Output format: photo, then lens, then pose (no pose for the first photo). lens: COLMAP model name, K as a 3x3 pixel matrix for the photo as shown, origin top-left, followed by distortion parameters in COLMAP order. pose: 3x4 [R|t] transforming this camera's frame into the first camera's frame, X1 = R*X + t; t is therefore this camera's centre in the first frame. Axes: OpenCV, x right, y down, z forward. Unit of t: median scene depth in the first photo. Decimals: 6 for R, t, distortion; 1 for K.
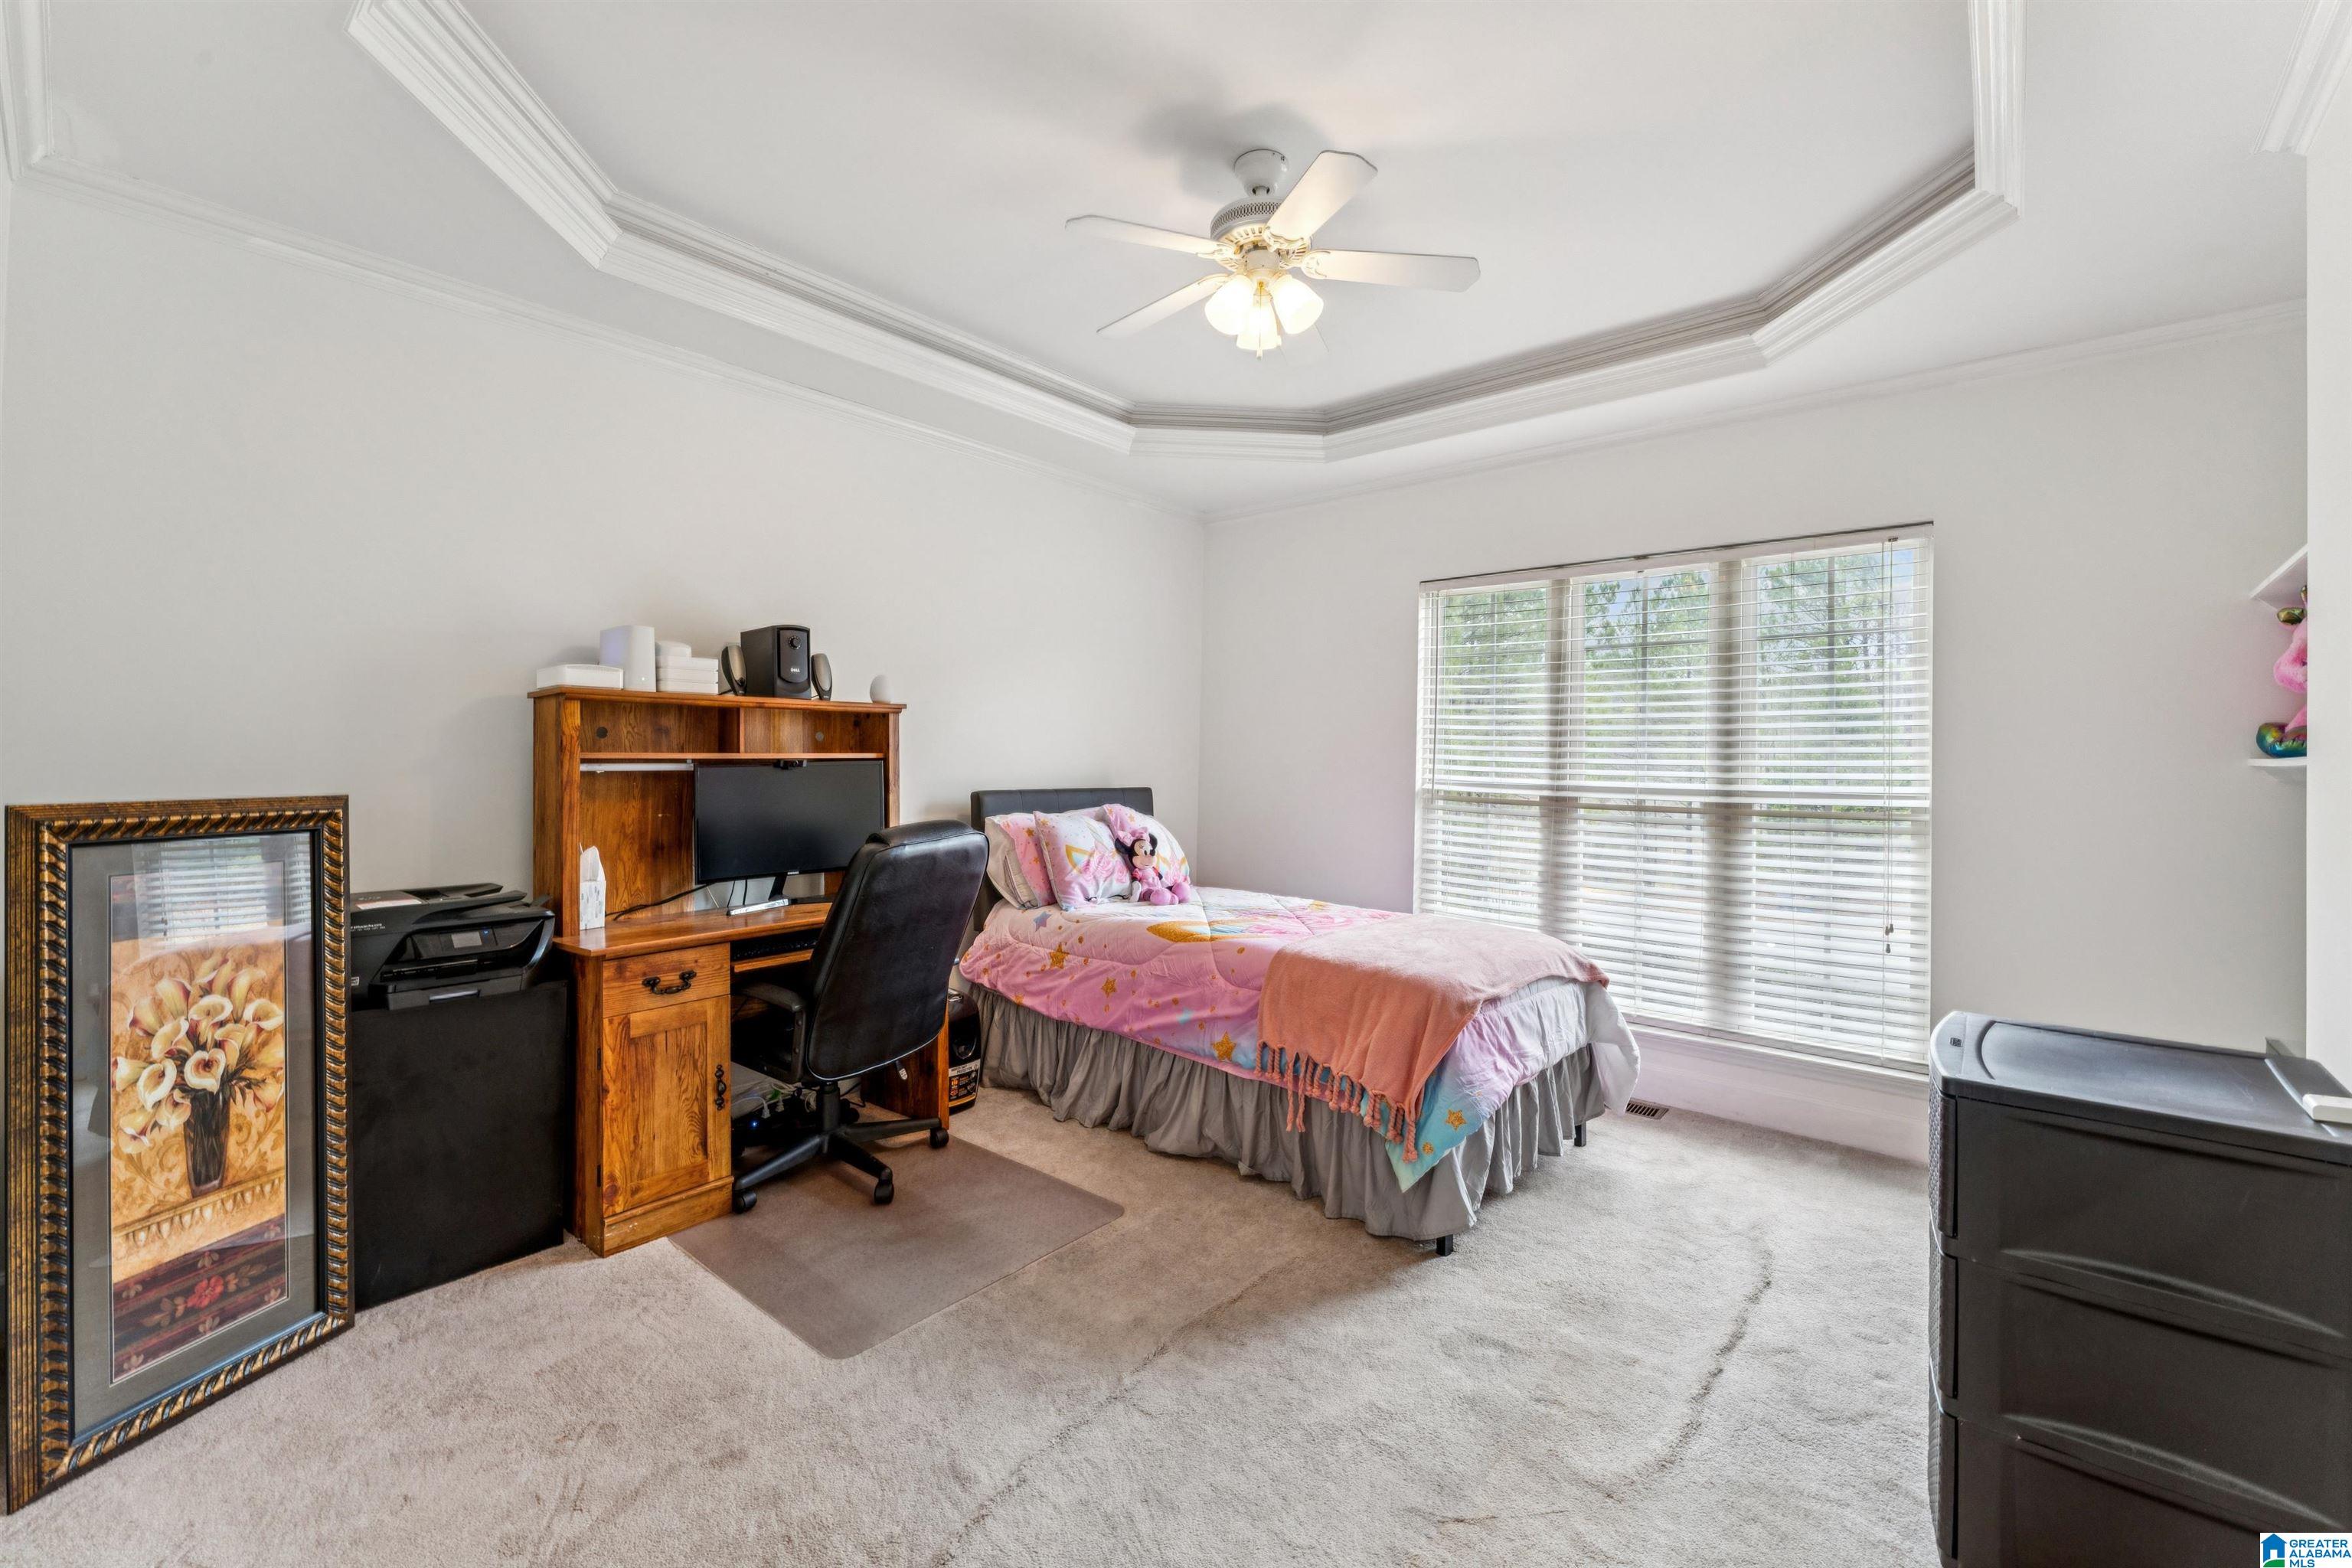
lens RADIAL K [[950.4, 0, 1165.8], [0, 950.4, 743.2], [0, 0, 1]] dist [-0.003519, -0.000224]
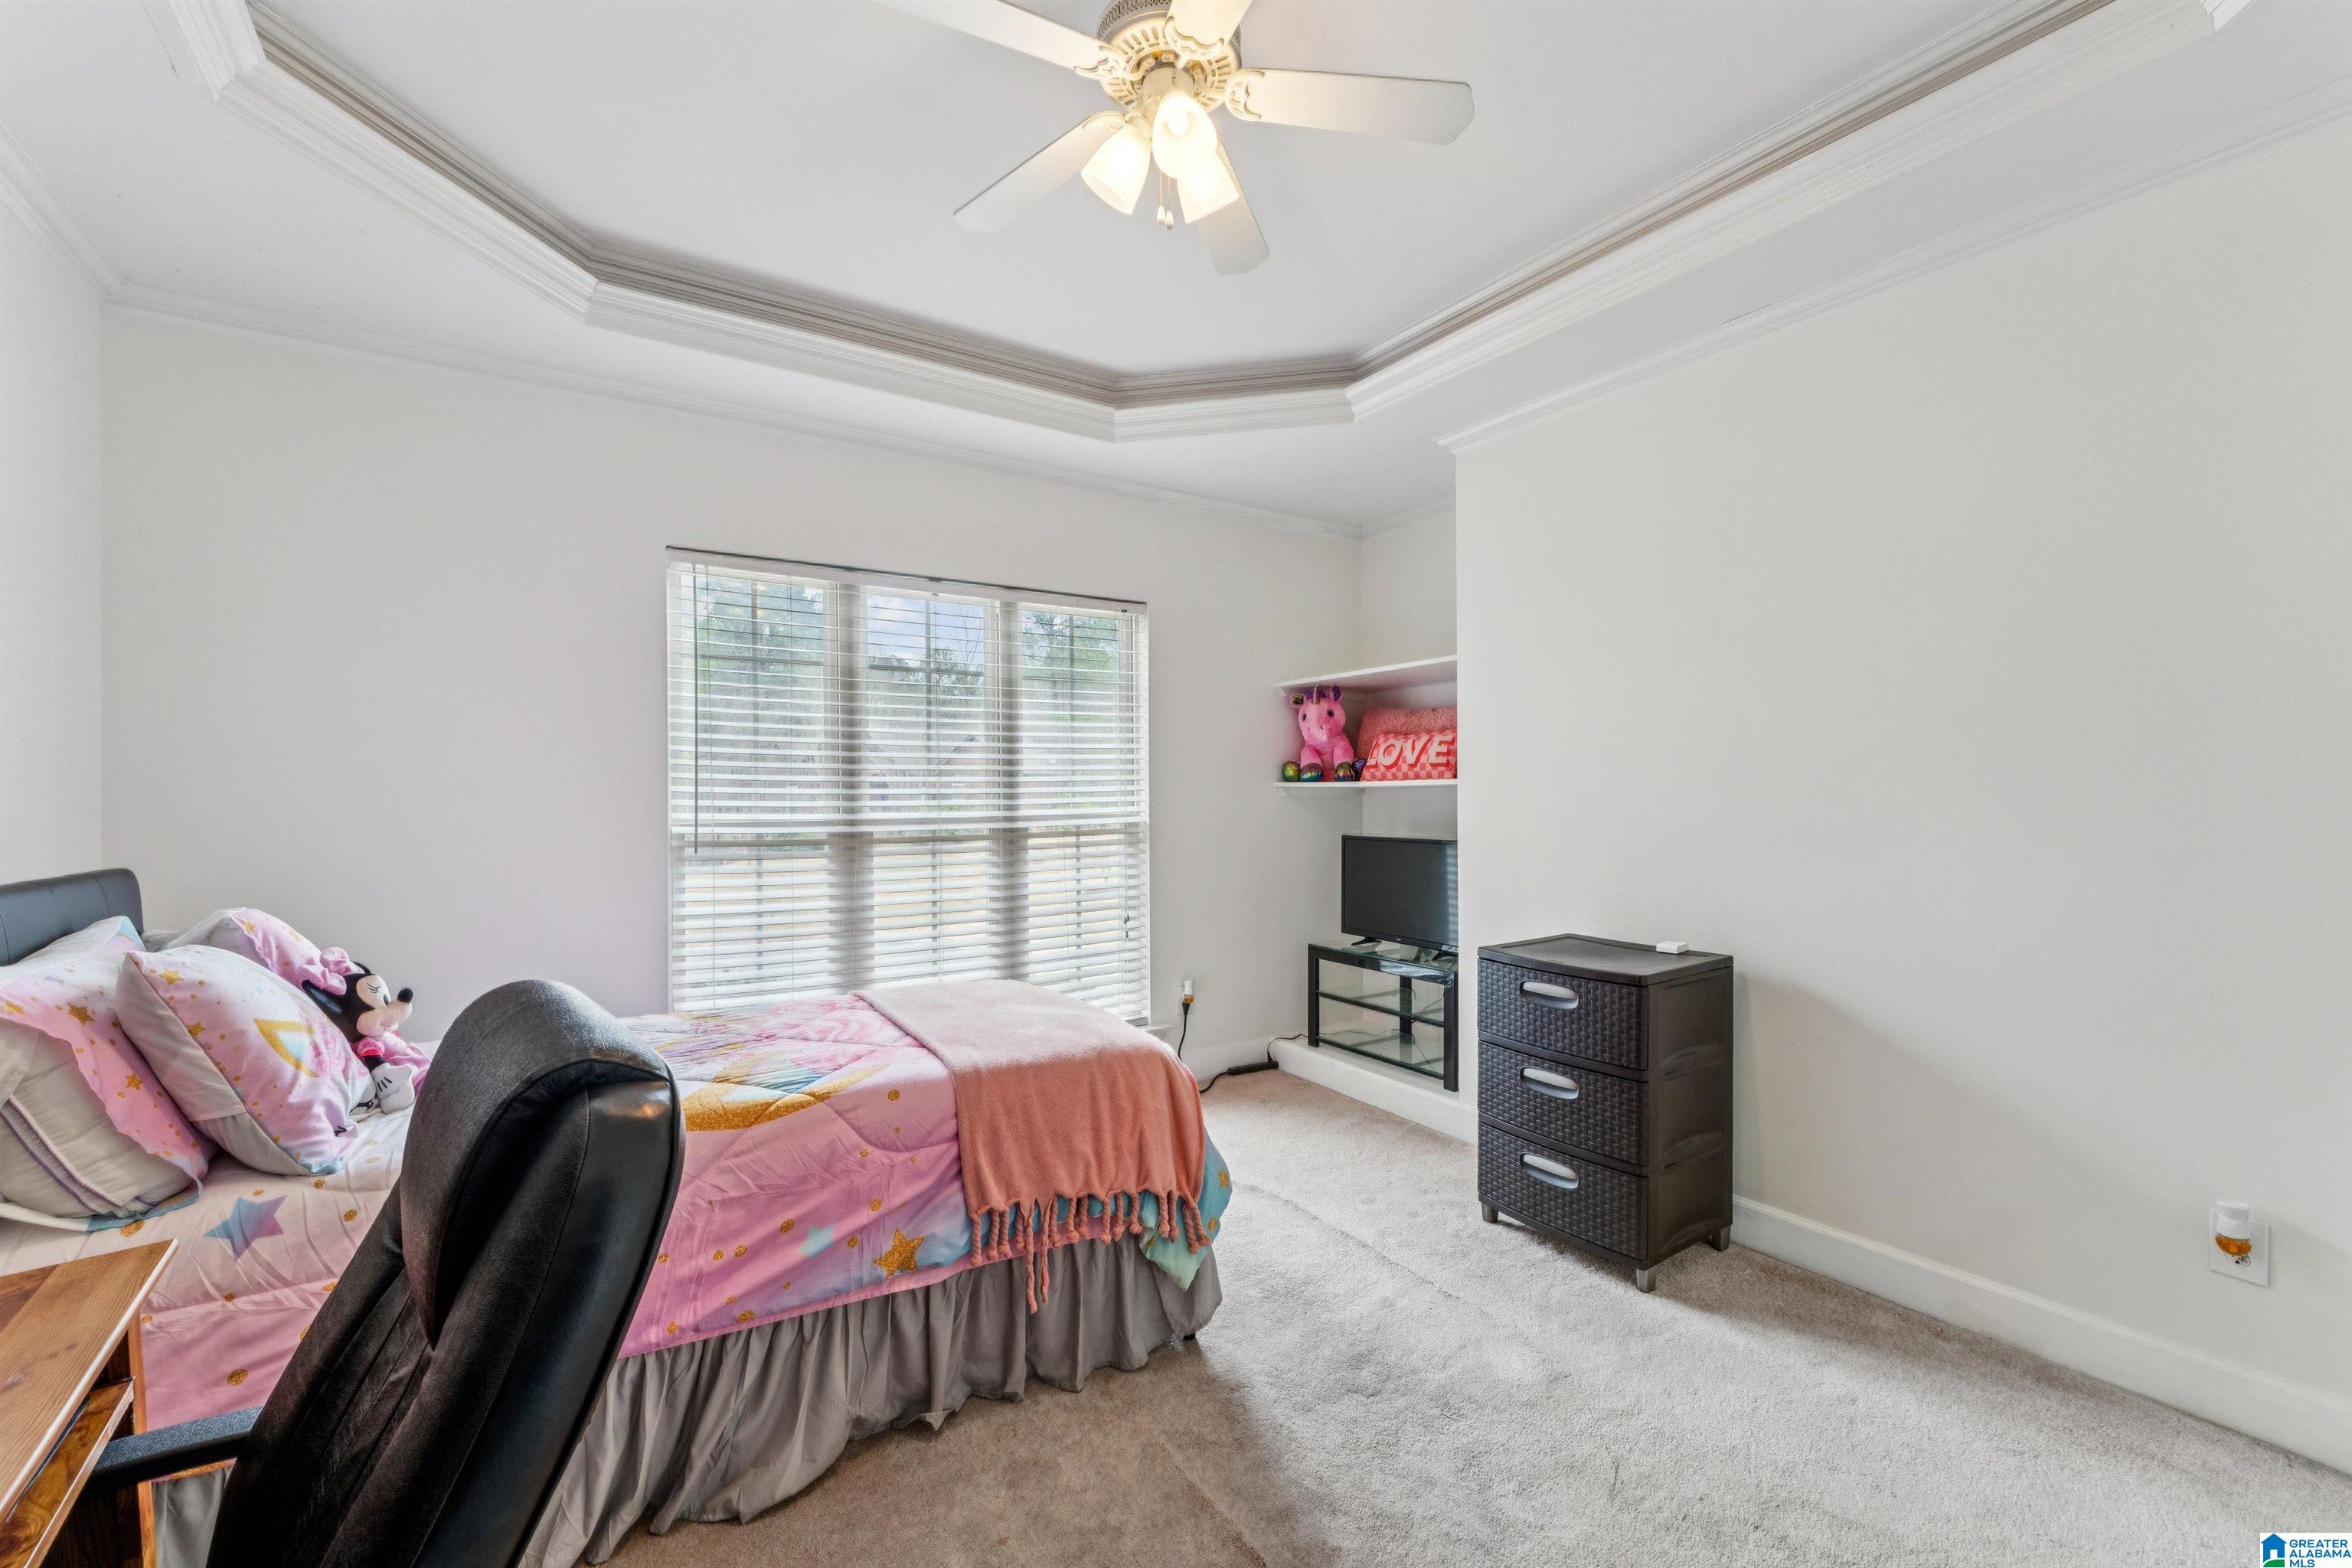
lens RADIAL K [[950.4, 0, 1176.4], [0, 950.4, 793.0], [0, 0, 1]] dist [-0.003519, -0.000224]
pose [[0.273702, -0.018126, 0.961644, -0.368936], [-0.001804, 0.999811, 0.019359, 0.002698], [-0.961813, -0.007033, 0.273617, 0.498184]]
